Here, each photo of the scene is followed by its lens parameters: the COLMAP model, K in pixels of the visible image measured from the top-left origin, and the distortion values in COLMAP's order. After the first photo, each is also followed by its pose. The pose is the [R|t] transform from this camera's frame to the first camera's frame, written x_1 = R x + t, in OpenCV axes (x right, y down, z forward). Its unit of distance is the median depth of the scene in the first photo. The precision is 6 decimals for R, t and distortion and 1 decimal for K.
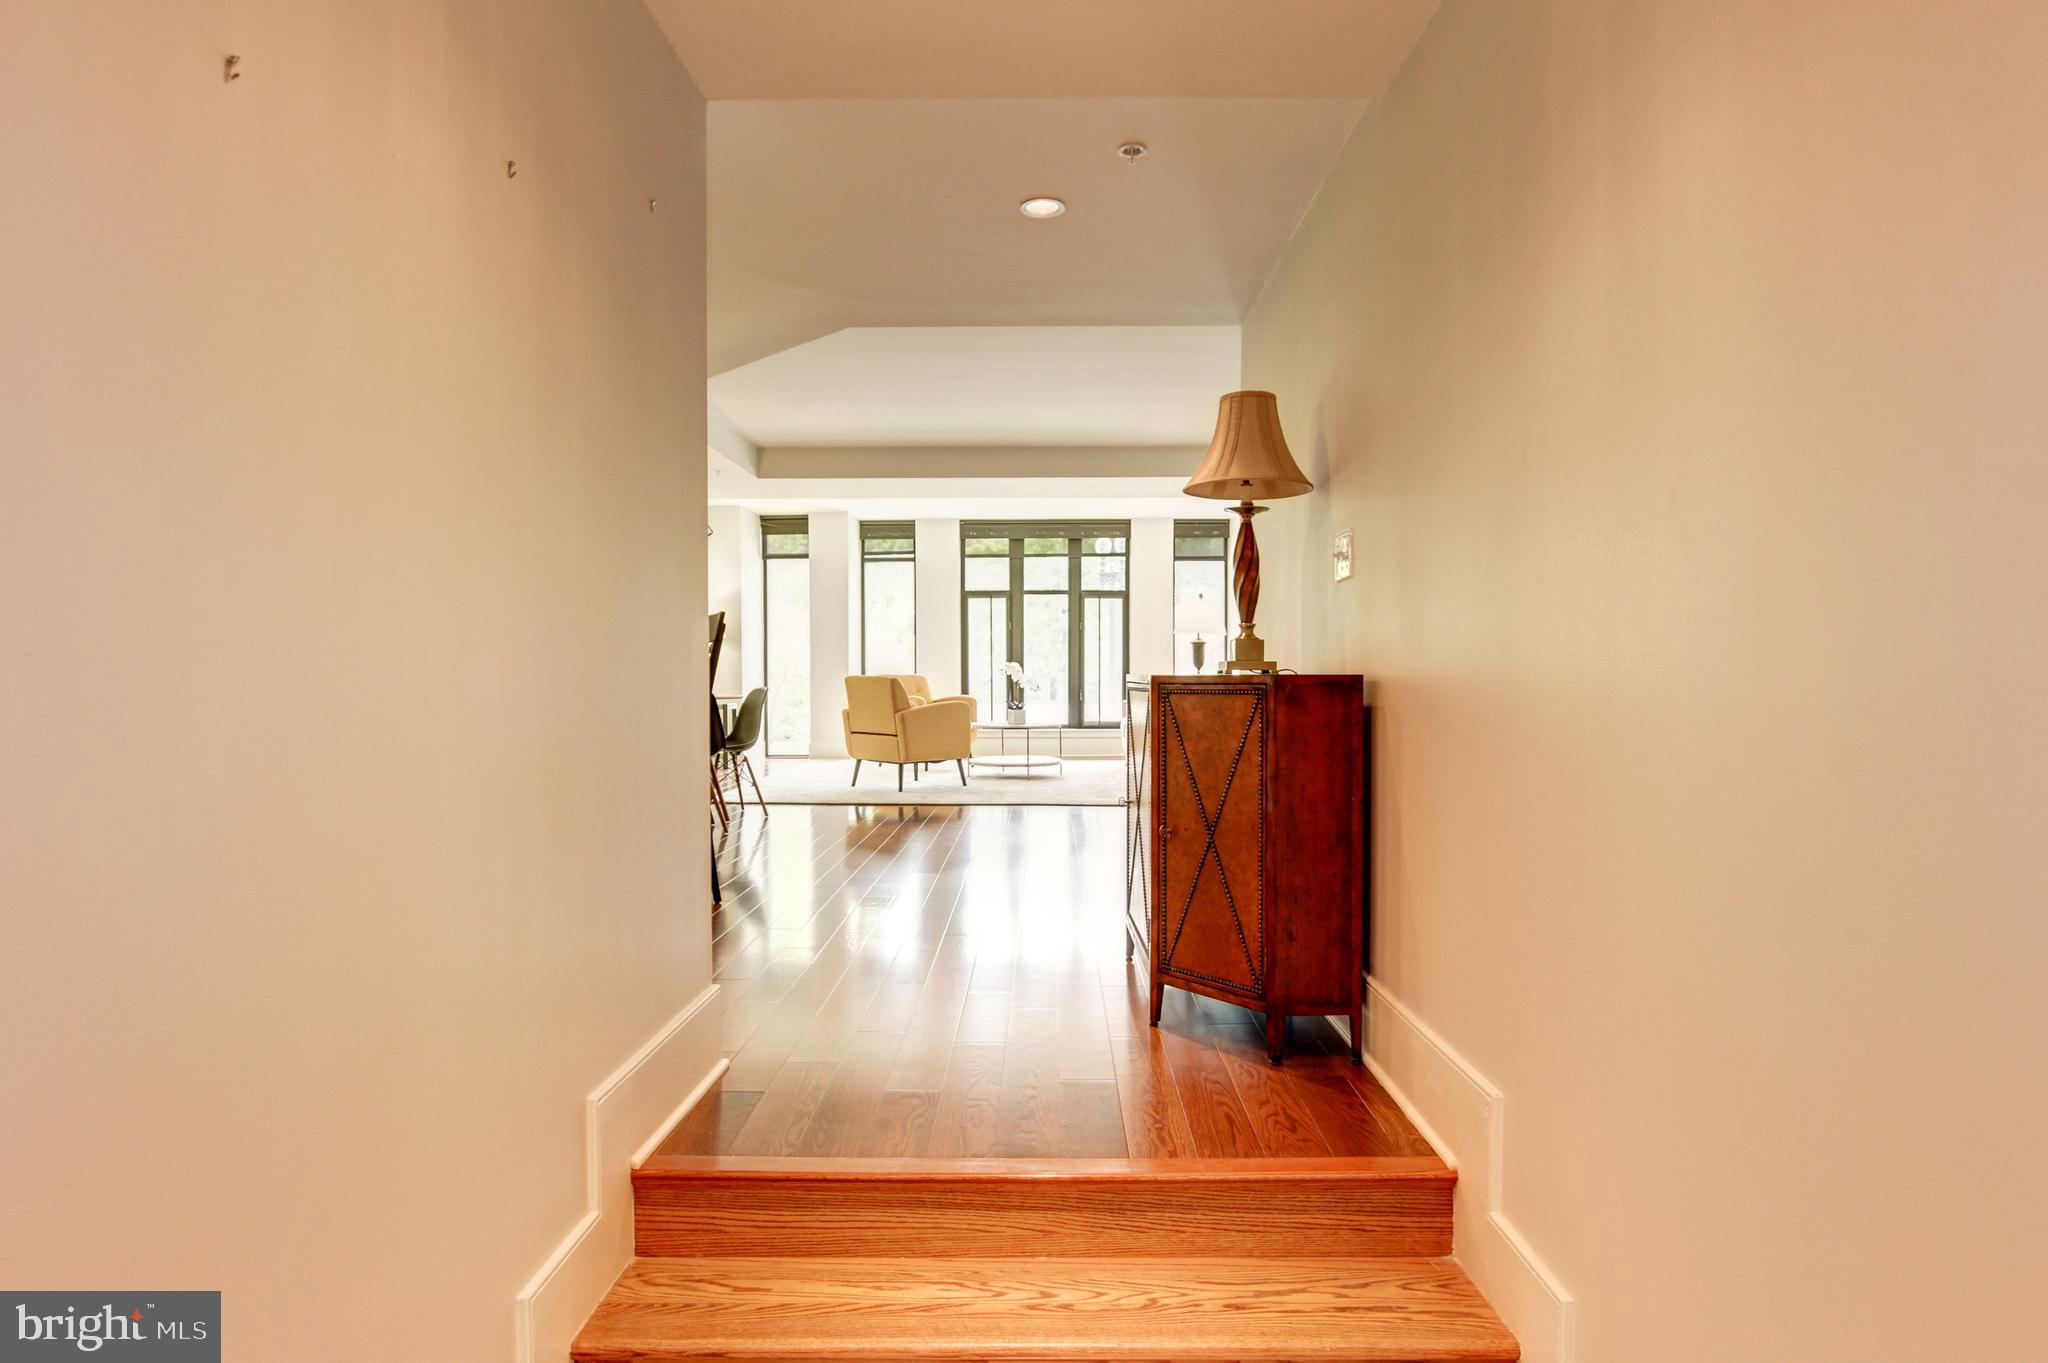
lens RADIAL K [[1189.1, 0, 1025.3], [0, 1189.1, 686.7], [0, 0, 1]] dist [-0.024881, 0.016014]
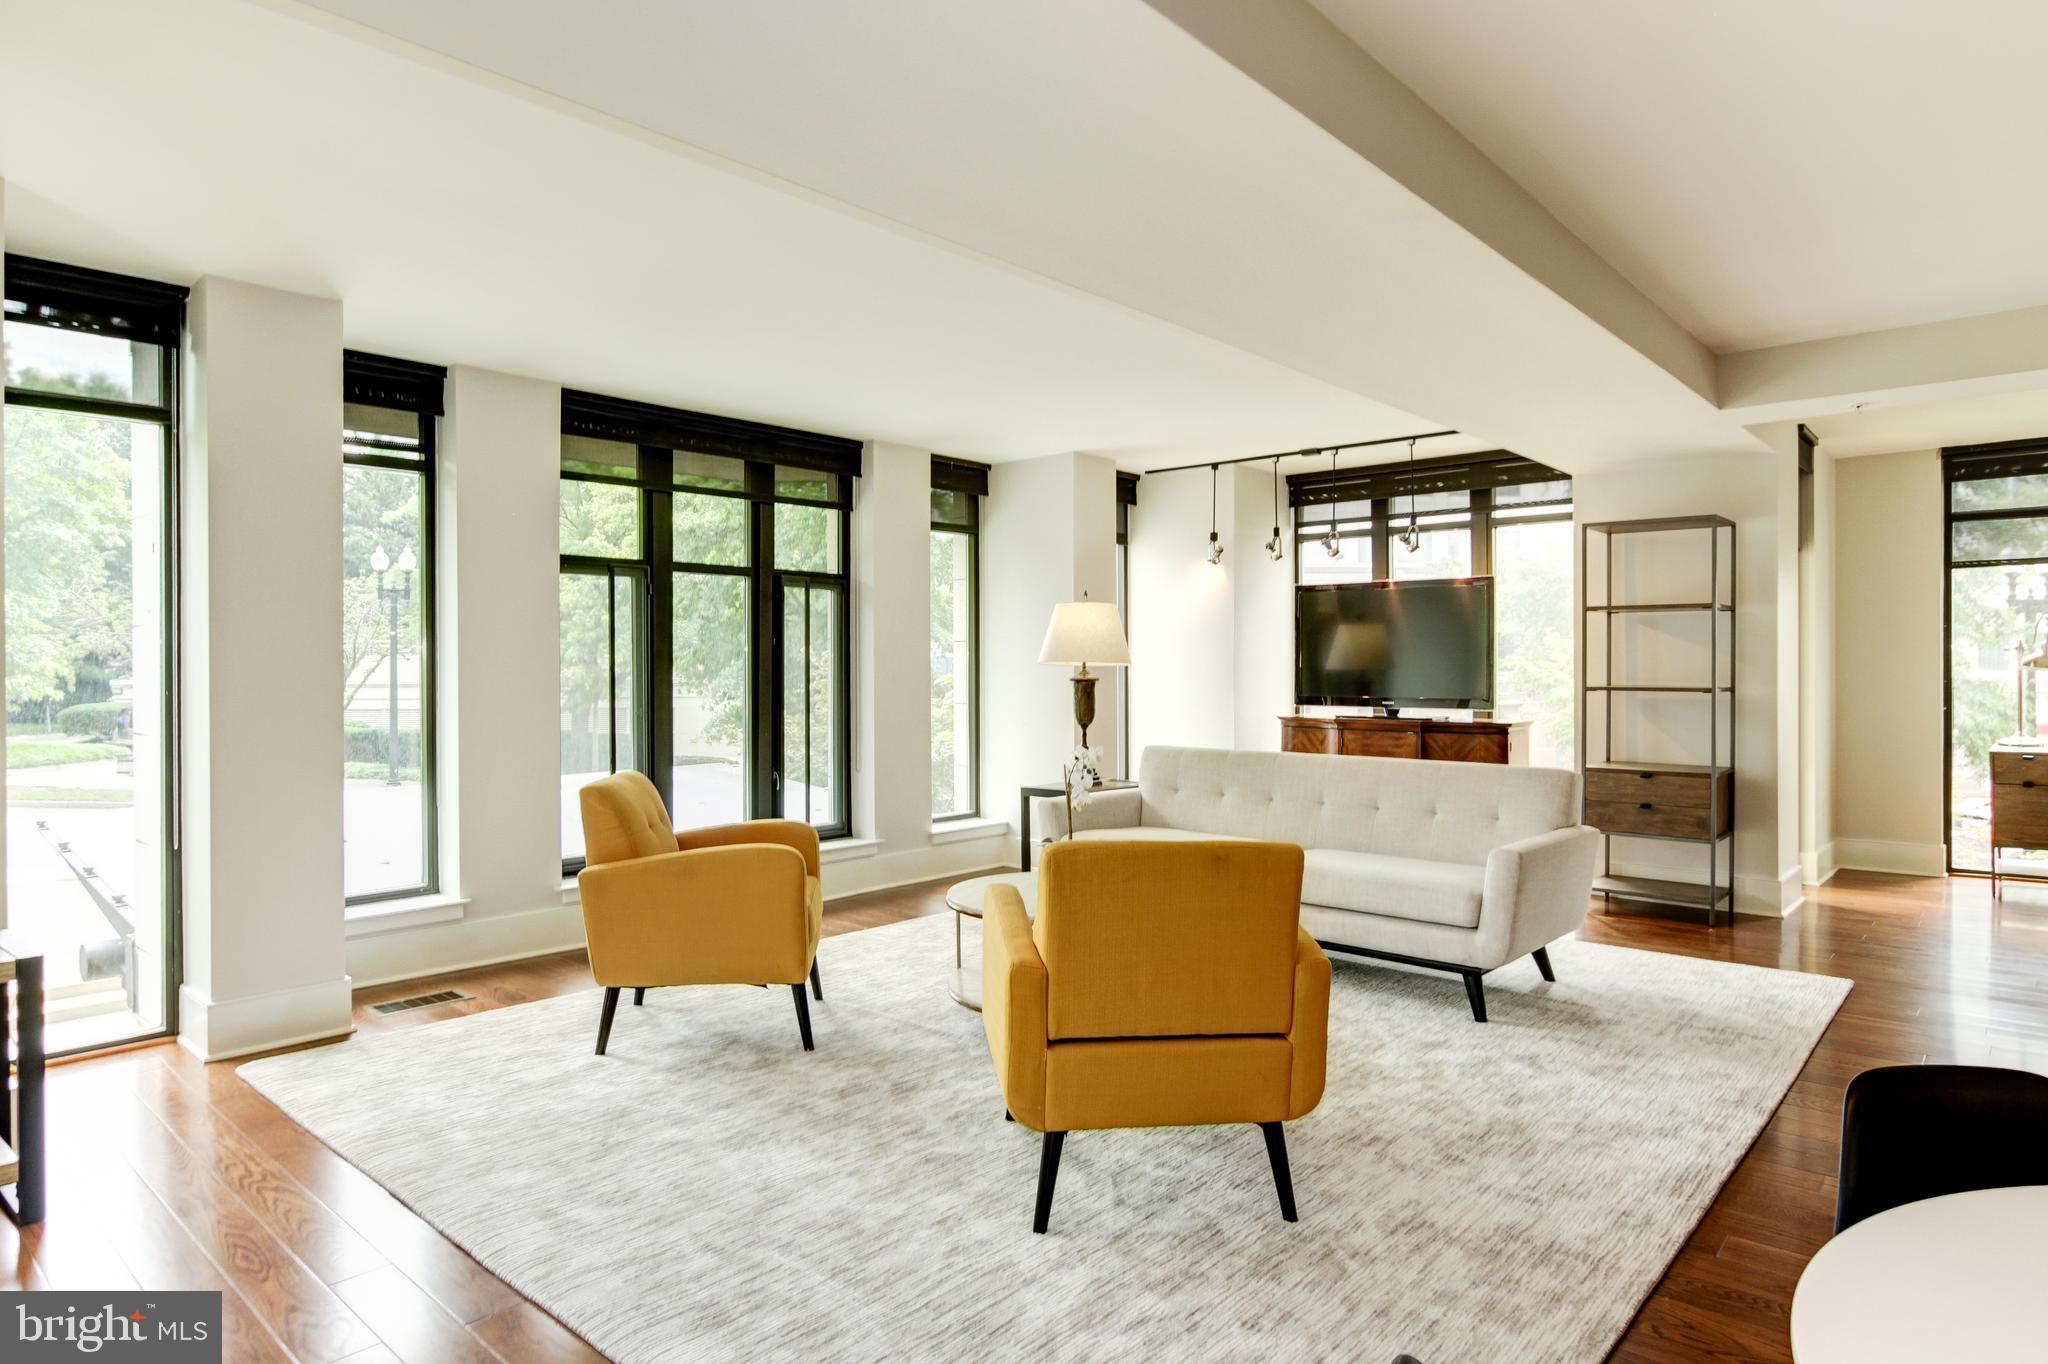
lens RADIAL K [[1189.1, 0, 1043.9], [0, 1189.1, 665.7], [0, 0, 1]] dist [-0.024881, 0.016014]
pose [[0.647217, -0.001797, 0.762304, -0.261039], [0.012800, 0.999882, -0.008511, -0.035018], [-0.762199, 0.015266, 0.647163, 0.592393]]
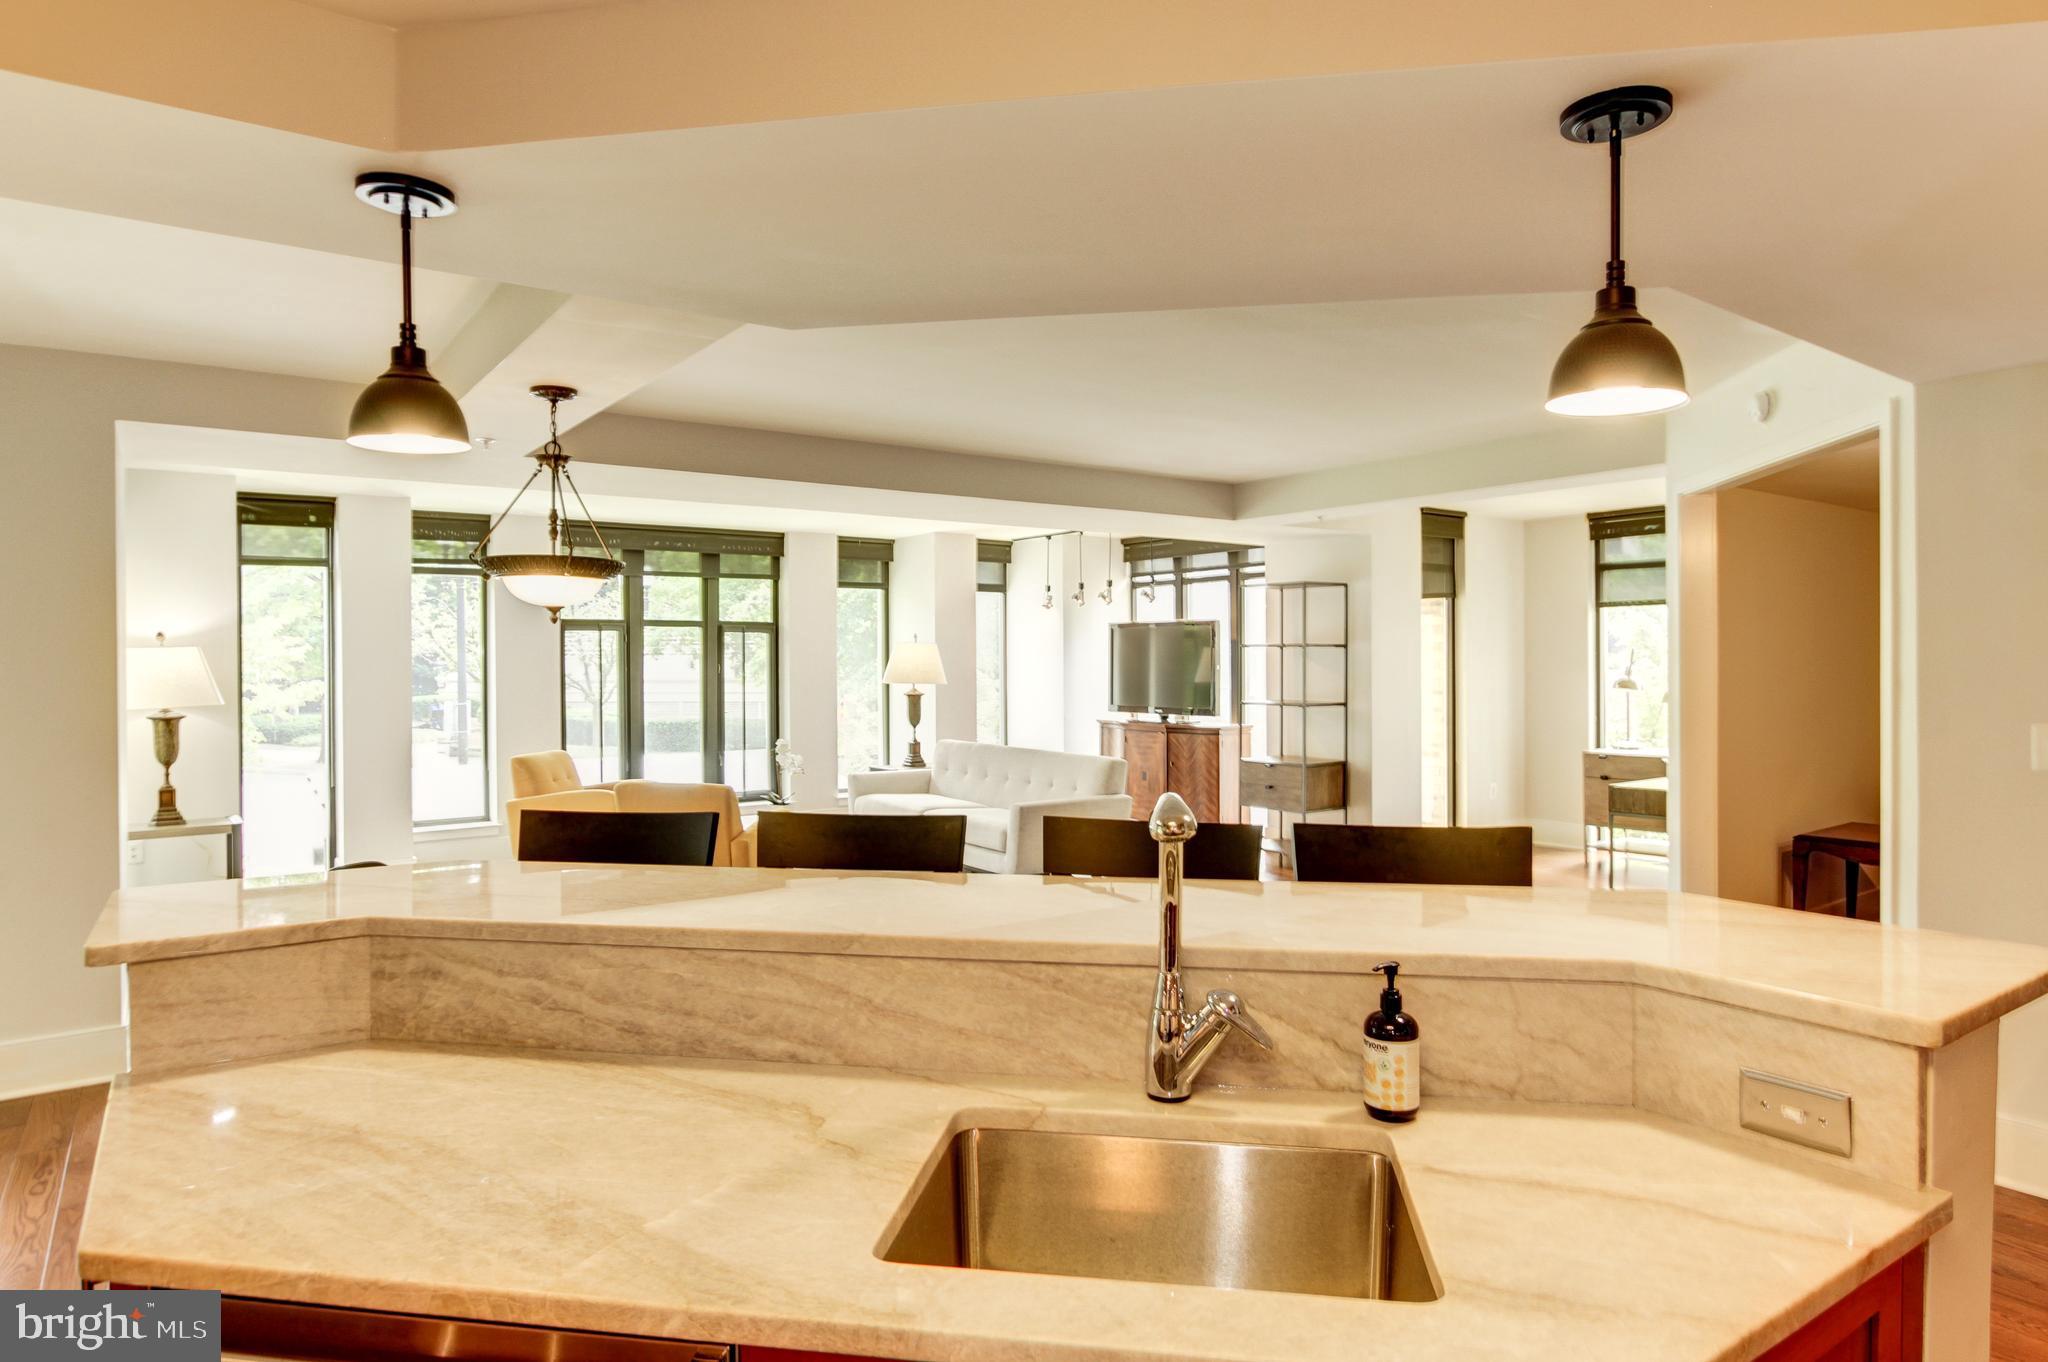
lens RADIAL K [[1189.1, 0, 1063.4], [0, 1189.1, 652.3], [0, 0, 1]] dist [-0.024881, 0.016014]
pose [[0.786254, -0.001058, 0.617903, -0.250013], [0.013396, 0.999793, -0.015334, -0.046873], [-0.617759, 0.020334, 0.786105, 0.267558]]
